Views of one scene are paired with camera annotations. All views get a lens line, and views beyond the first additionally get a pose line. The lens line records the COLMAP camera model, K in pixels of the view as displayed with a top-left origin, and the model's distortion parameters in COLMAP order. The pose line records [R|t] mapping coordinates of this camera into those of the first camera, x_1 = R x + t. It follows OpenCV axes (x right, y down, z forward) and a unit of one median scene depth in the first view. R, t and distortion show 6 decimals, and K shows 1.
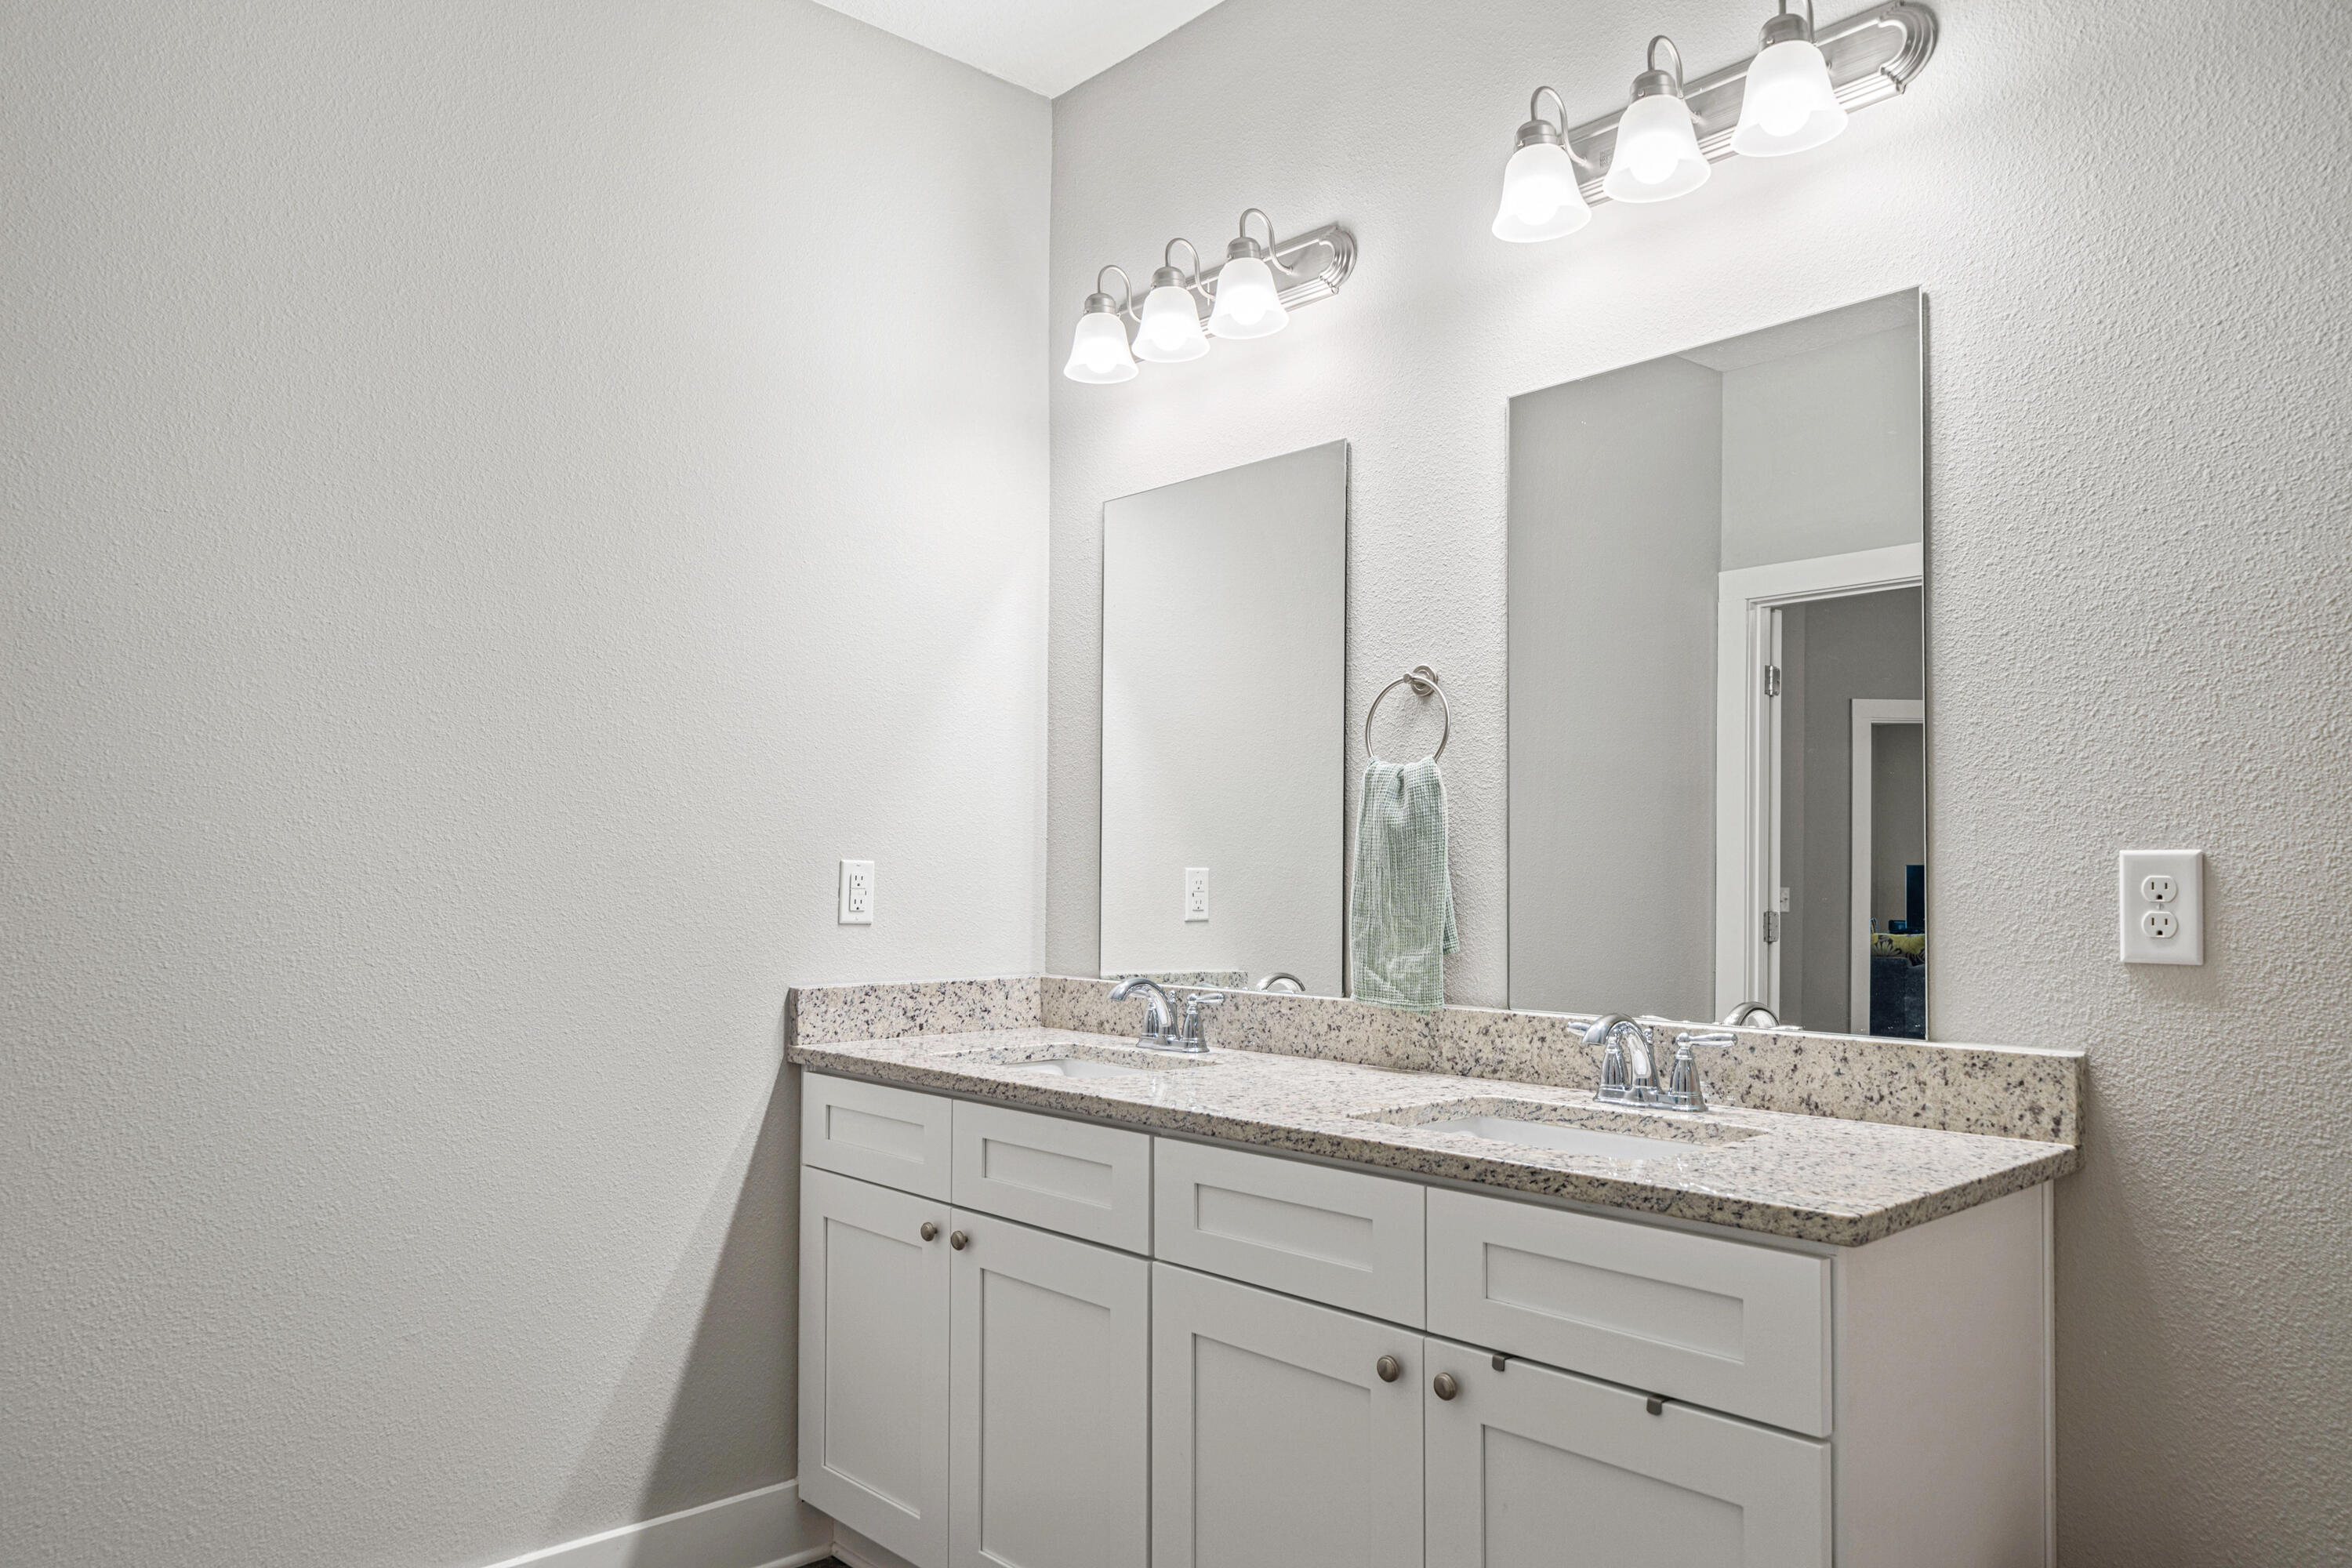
lens RADIAL K [[1597.5, 0, 1195.3], [0, 1597.5, 853.8], [0, 0, 1]] dist [0.004804, 0.004982]
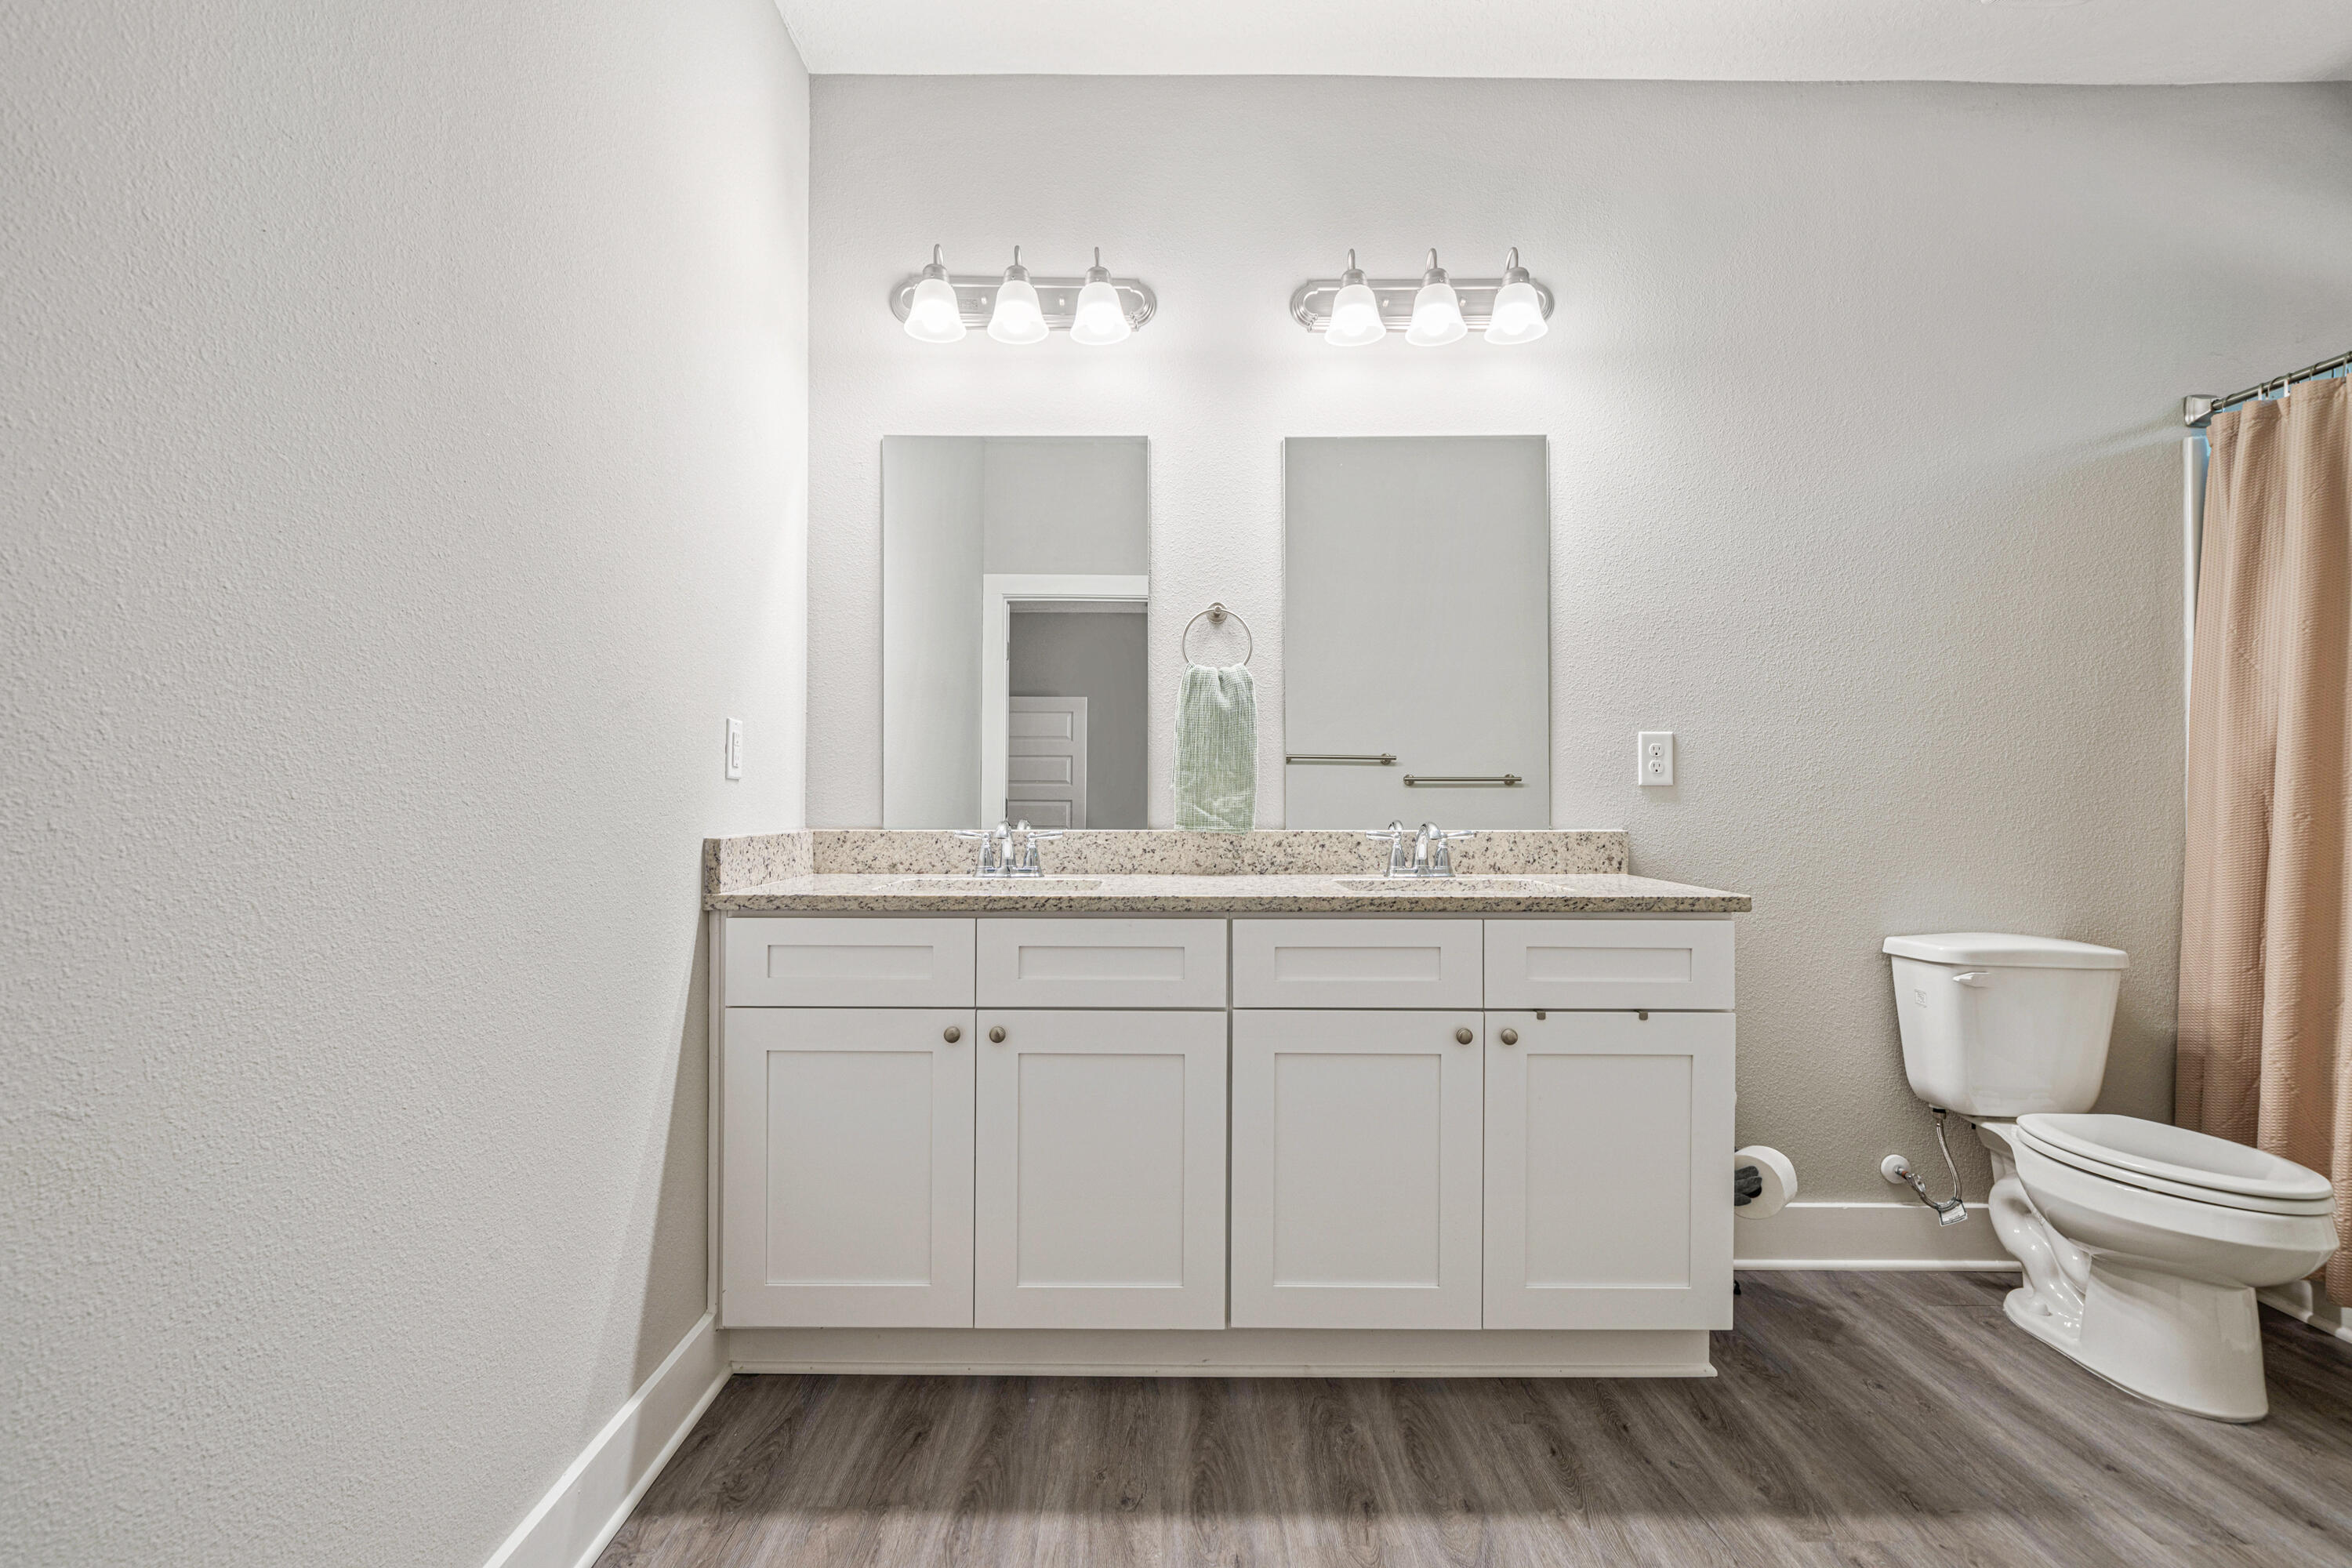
lens RADIAL K [[1077.9, 0, 1176.5], [0, 1077.9, 796.9], [0, 0, 1]] dist [0.000520, 0.001004]
pose [[0.683104, -0.000935, 0.730321, -0.753516], [-0.009013, 0.999912, 0.009710, 0.065155], [-0.730266, -0.013216, 0.683035, 0.416586]]
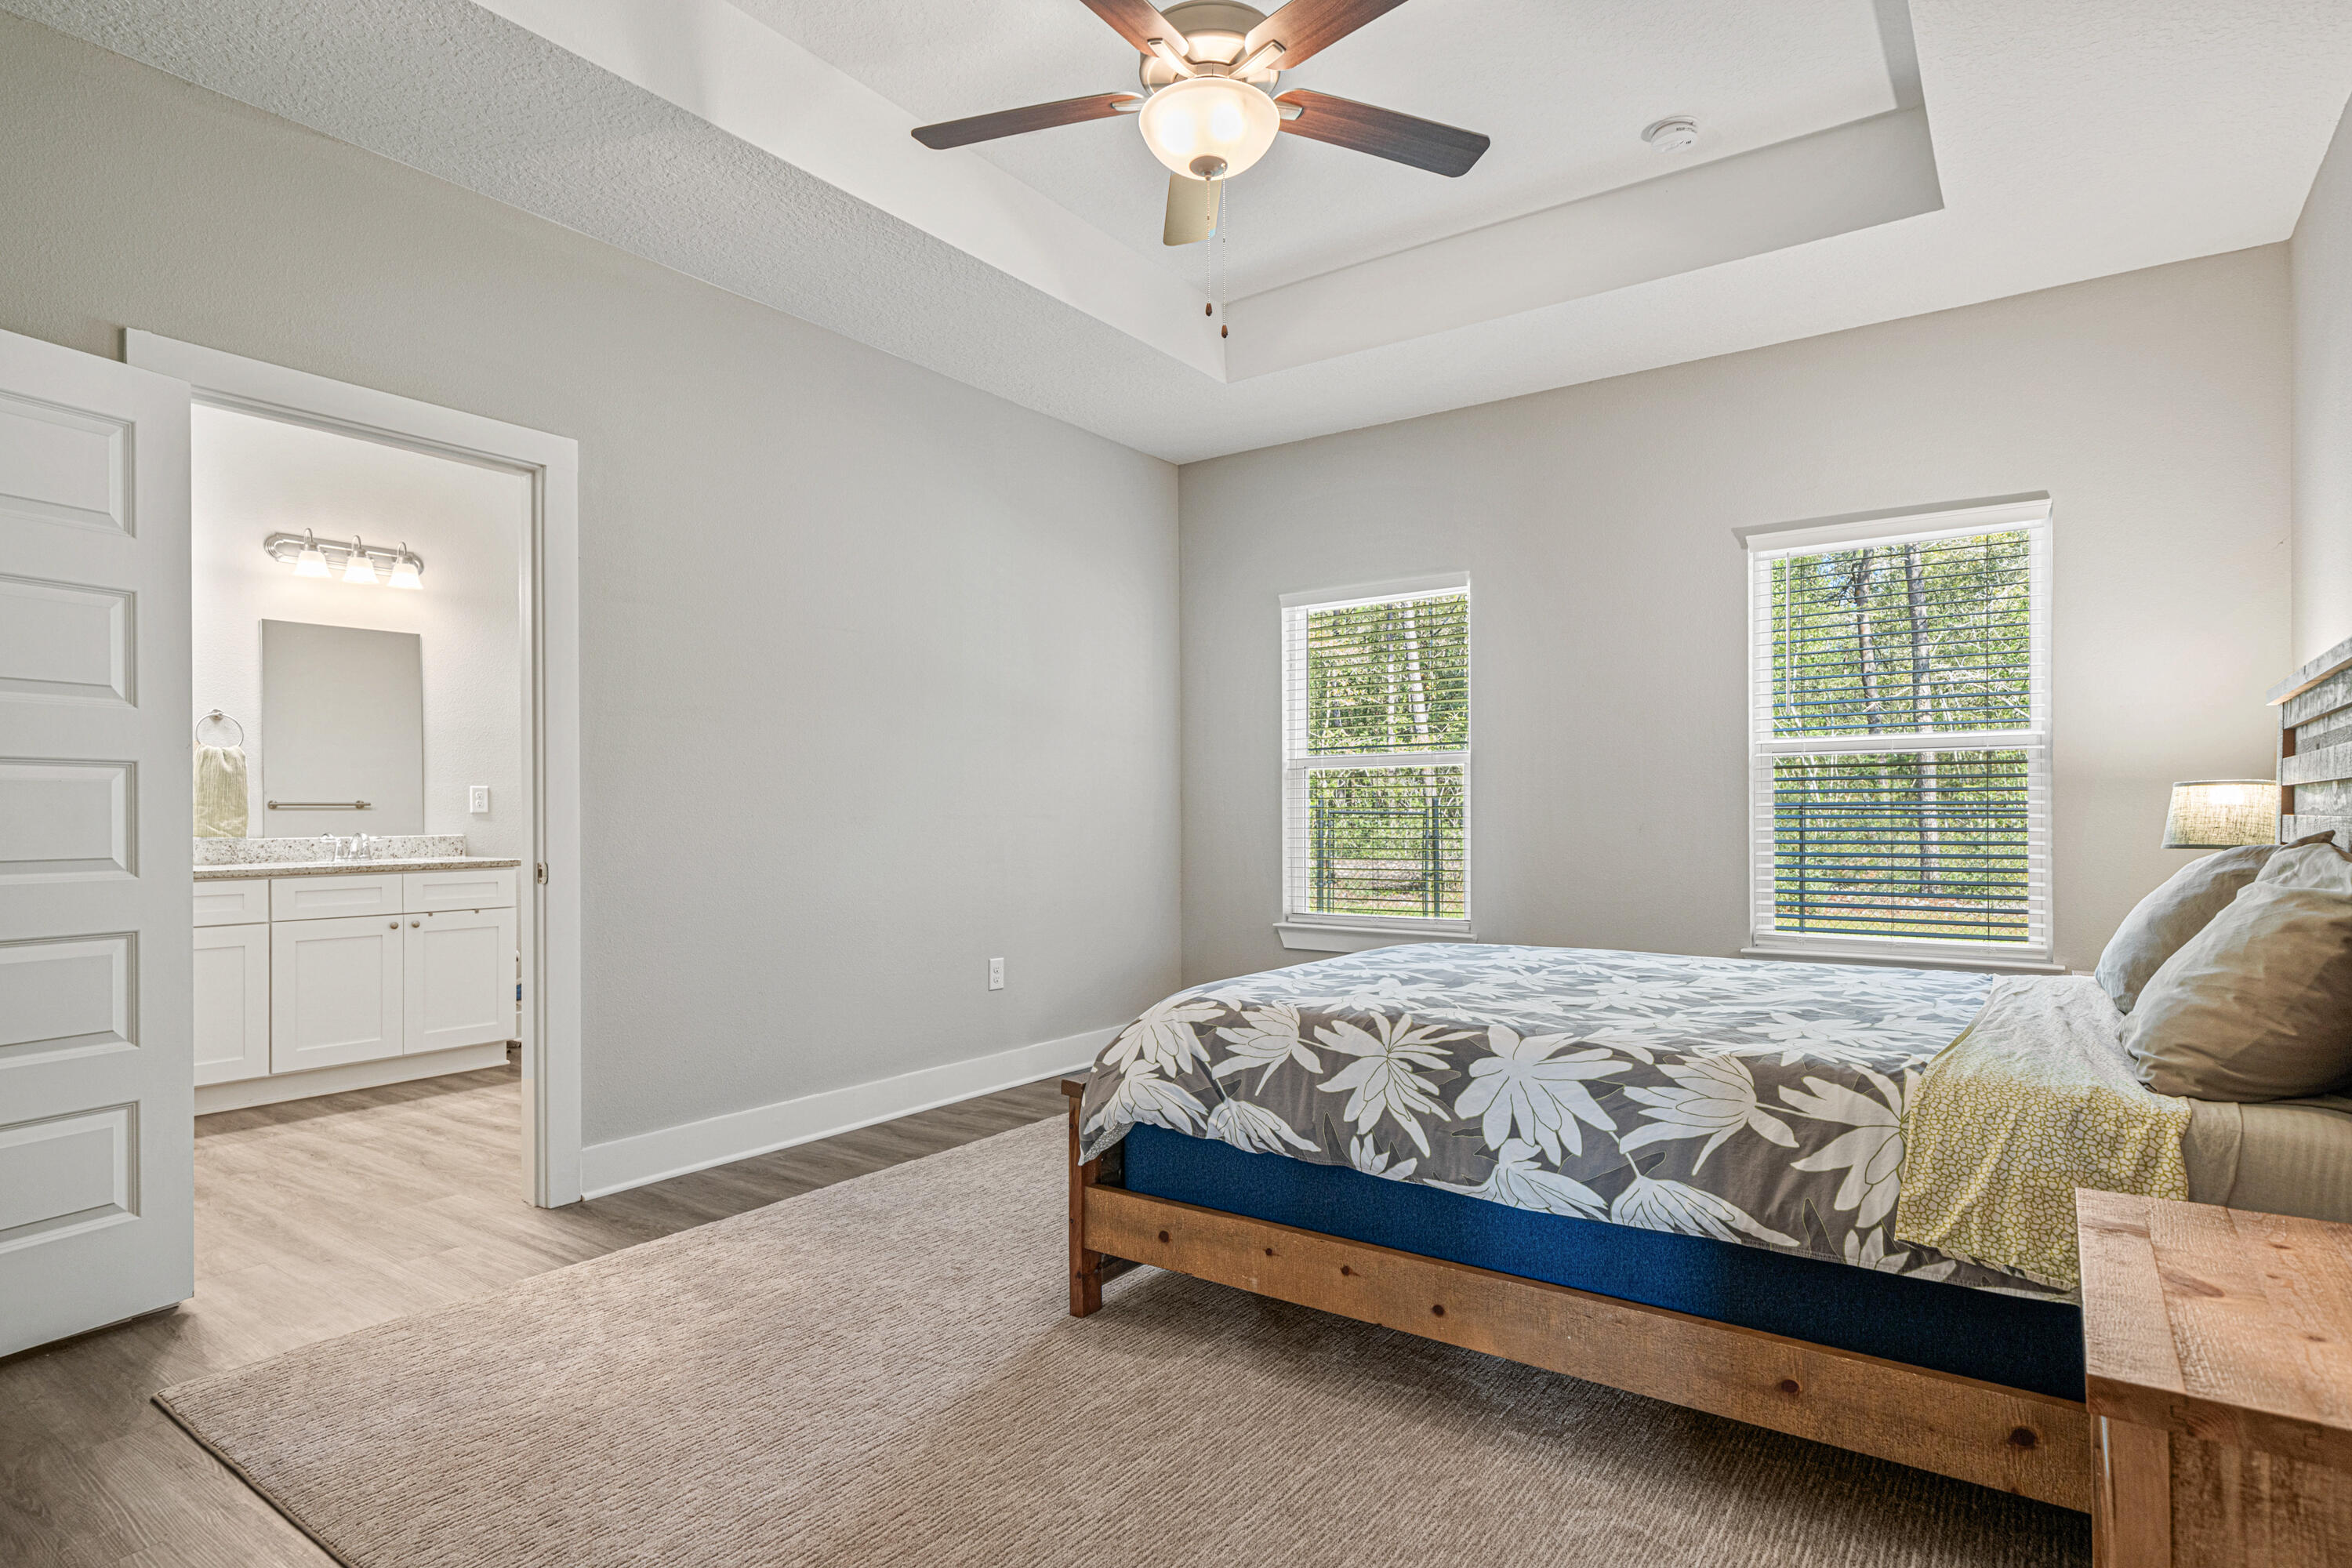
lens RADIAL K [[1217.5, 0, 1171.8], [0, 1217.5, 821.5], [0, 0, 1]] dist [-0.019041, 0.011198]
pose [[-0.192792, -0.009821, 0.981190, -2.543634], [-0.010028, 0.999917, 0.008038, 0.040115], [-0.981188, -0.008290, -0.192875, -0.174677]]
